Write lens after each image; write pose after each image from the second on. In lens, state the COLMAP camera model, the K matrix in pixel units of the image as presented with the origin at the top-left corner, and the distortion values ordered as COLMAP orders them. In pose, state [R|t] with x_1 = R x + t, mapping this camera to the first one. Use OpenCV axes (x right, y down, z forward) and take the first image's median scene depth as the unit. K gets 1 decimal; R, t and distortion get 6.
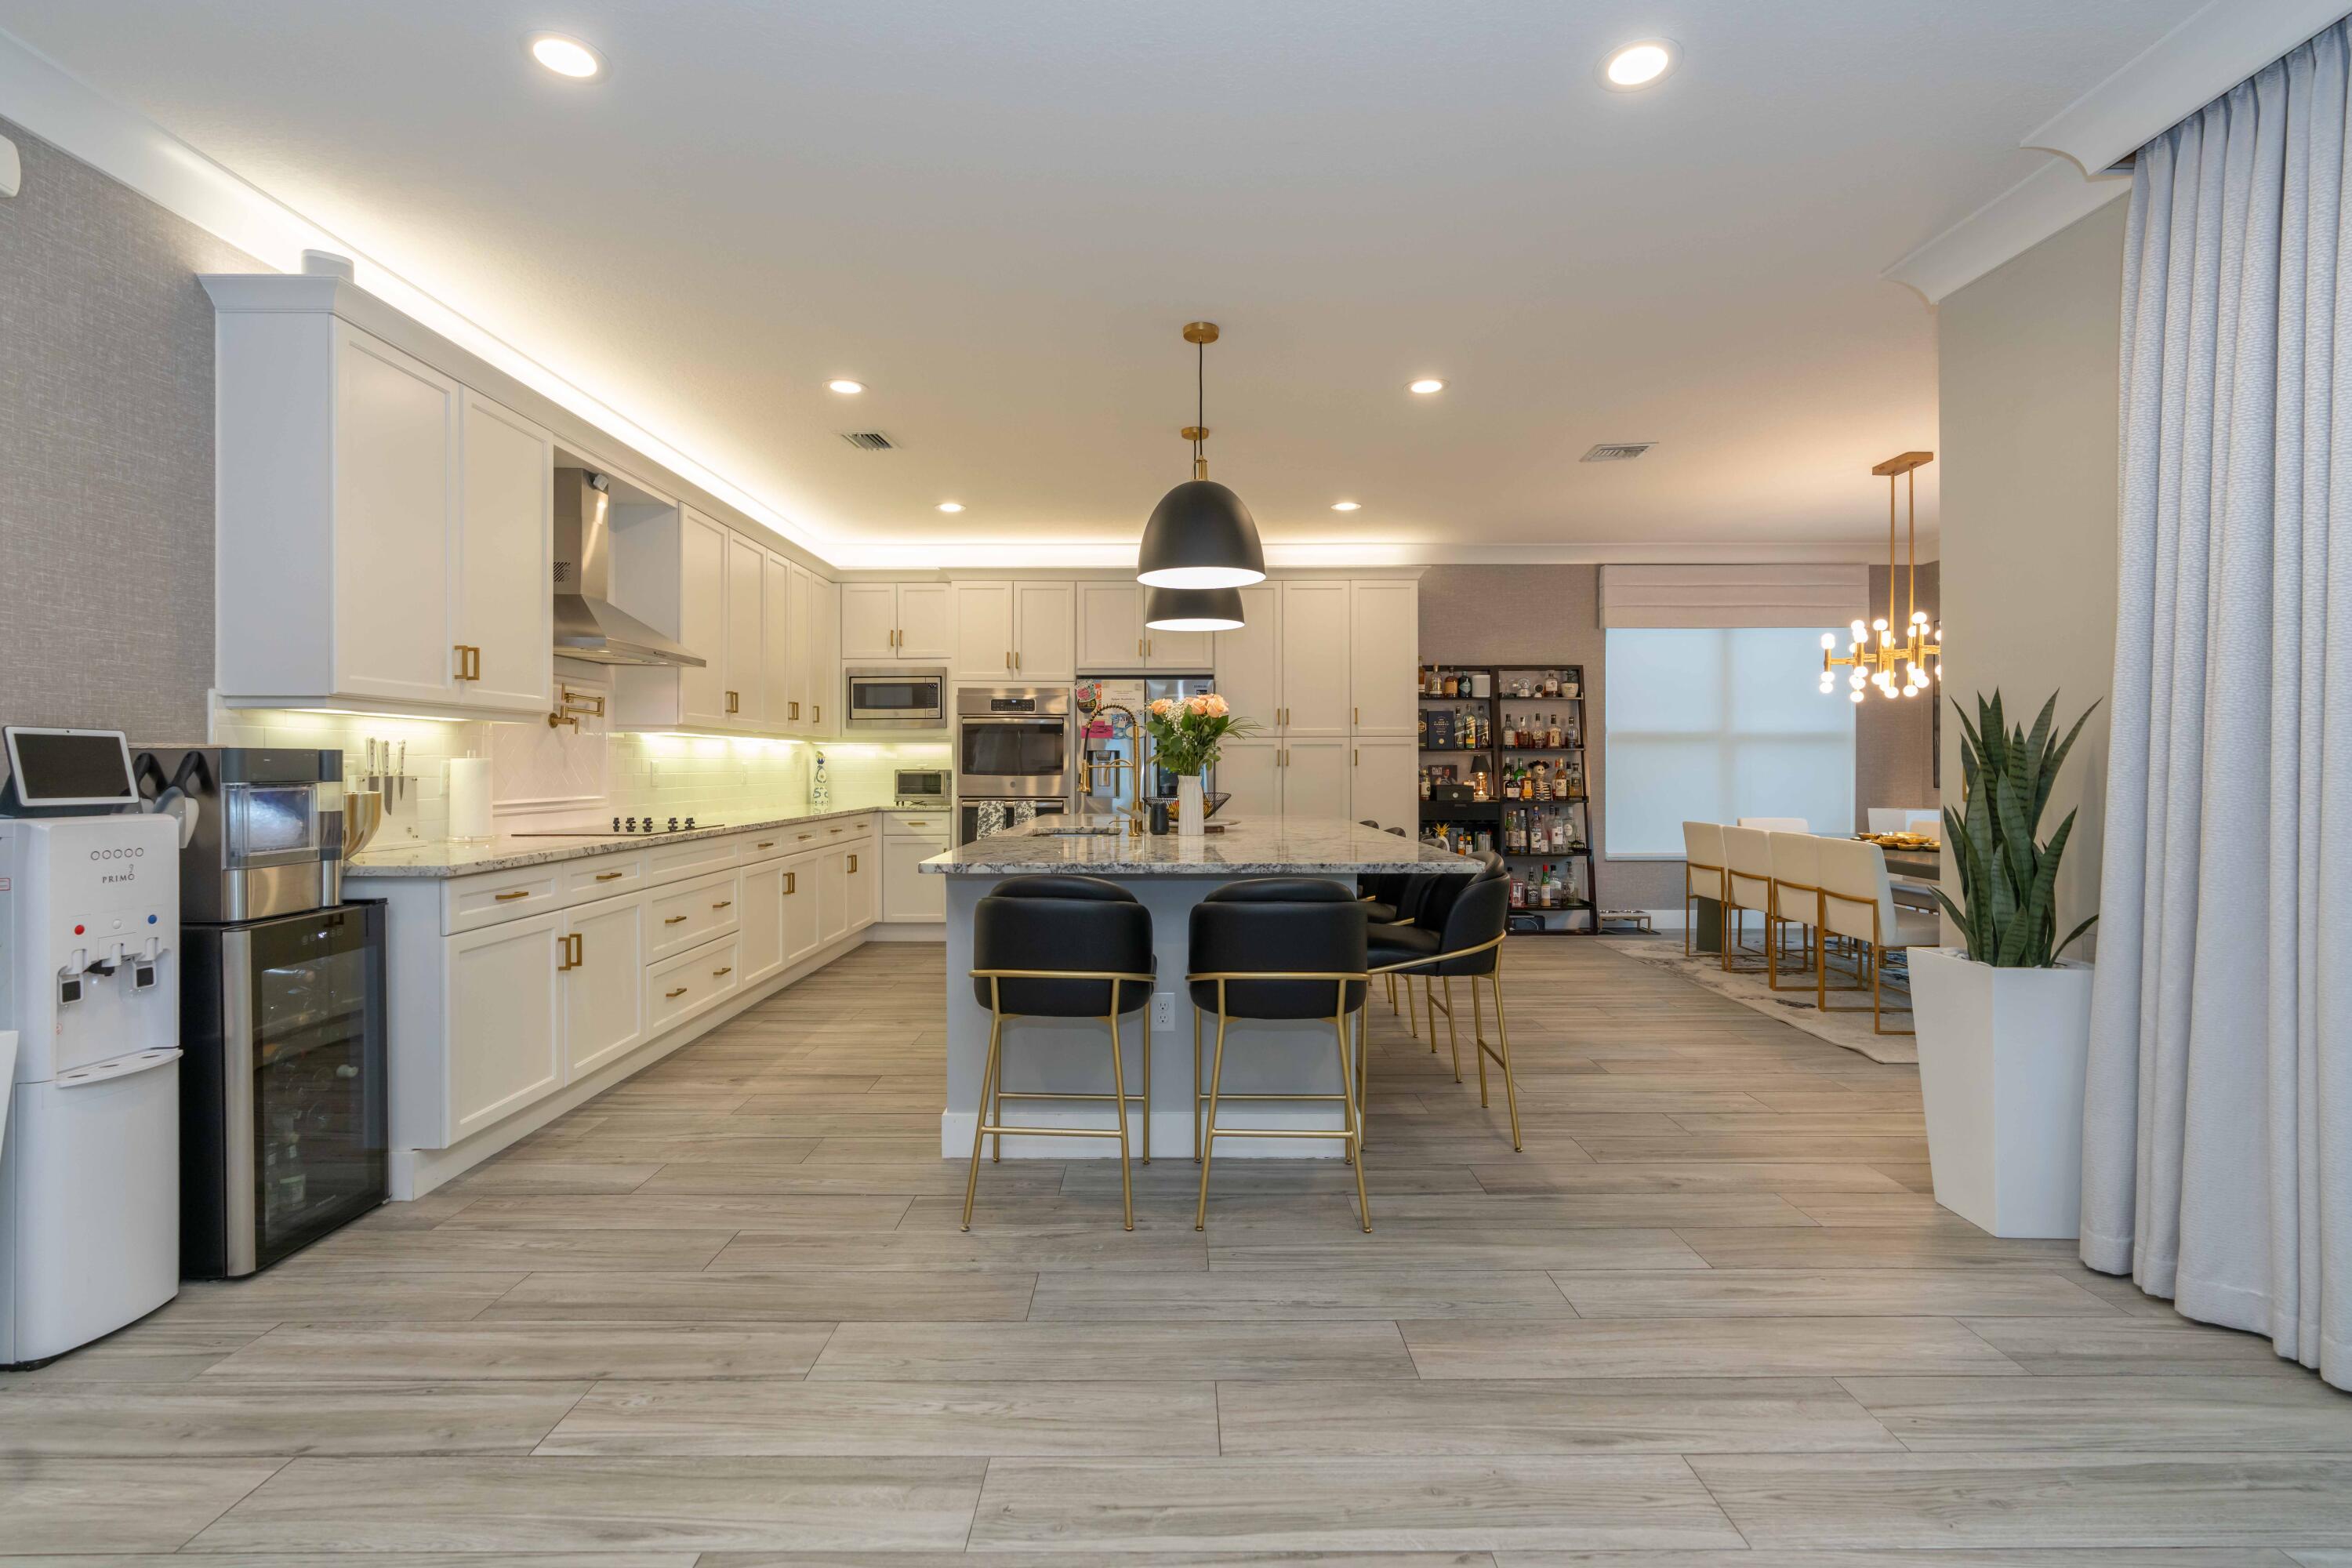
lens RADIAL K [[1069.8, 0, 1187.8], [0, 1069.8, 771.2], [0, 0, 1]] dist [-0.005331, 0.000558]
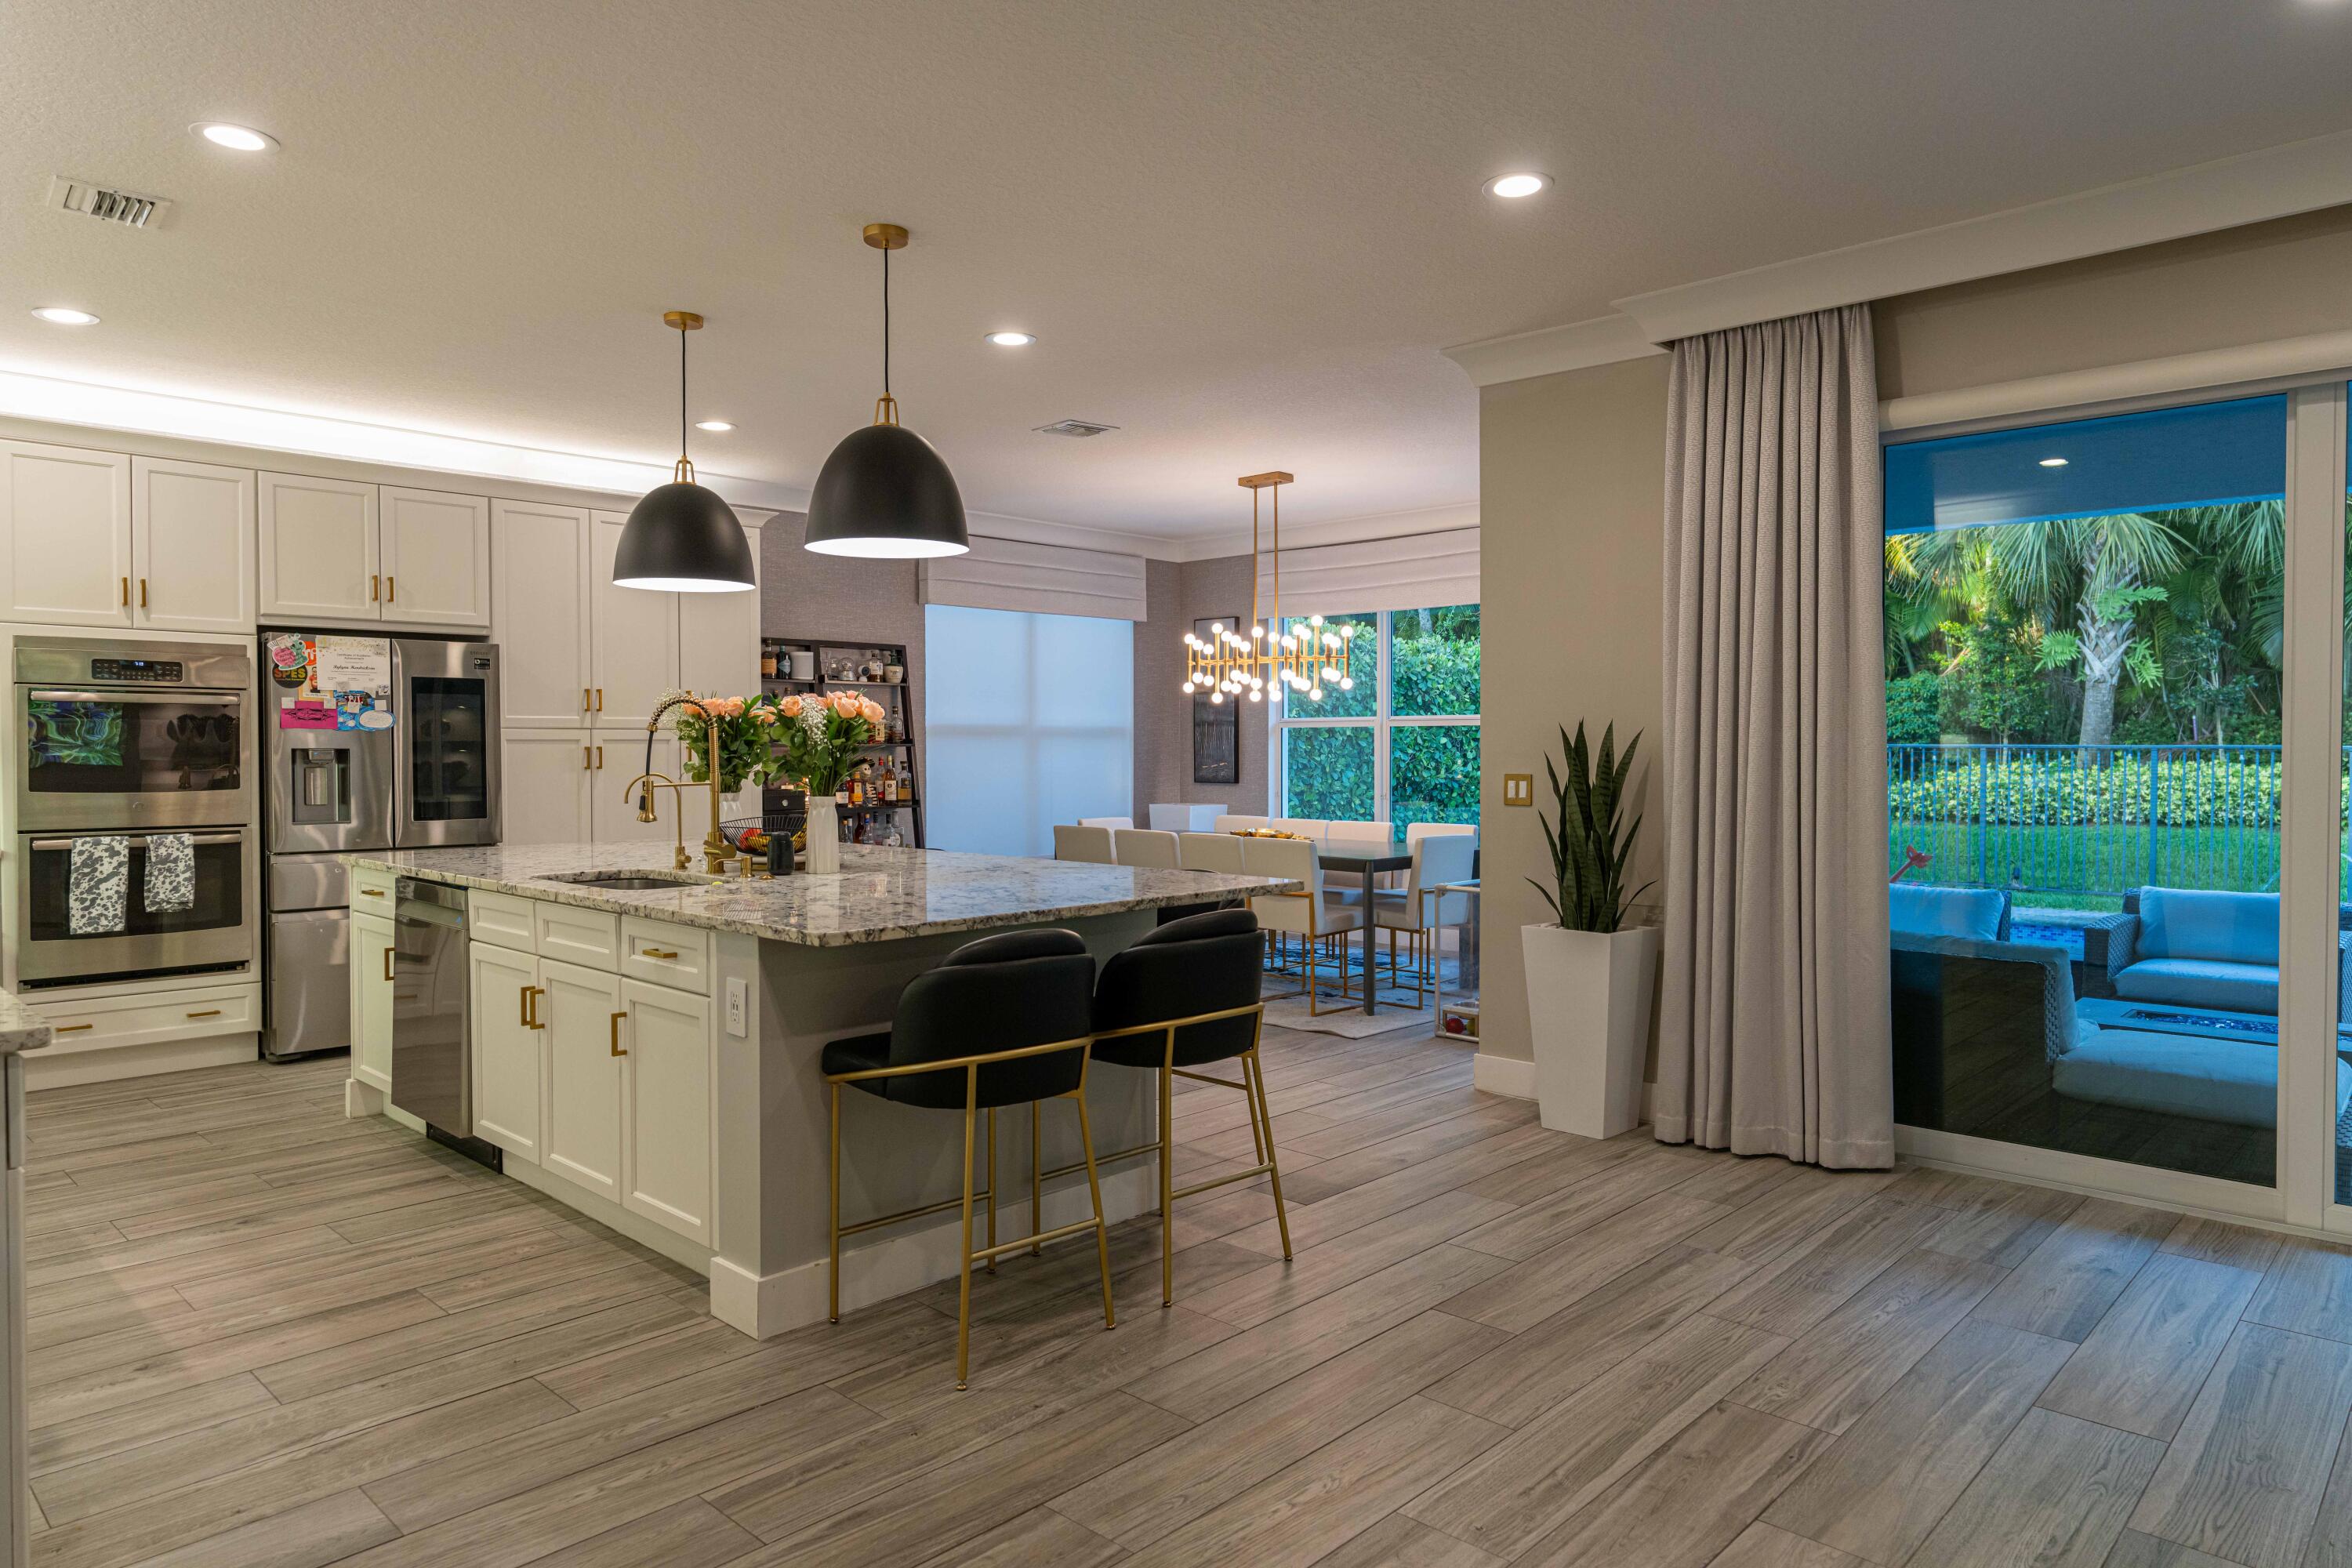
lens RADIAL K [[1425.0, 0, 1176.0], [0, 1425.0, 784.0], [0, 0, 1]] dist [-0.000791, -0.000072]
pose [[0.697439, -0.018789, 0.716398, -0.815310], [0.003201, 0.999728, 0.023104, -0.040439], [-0.716637, -0.013820, 0.697309, 0.151795]]
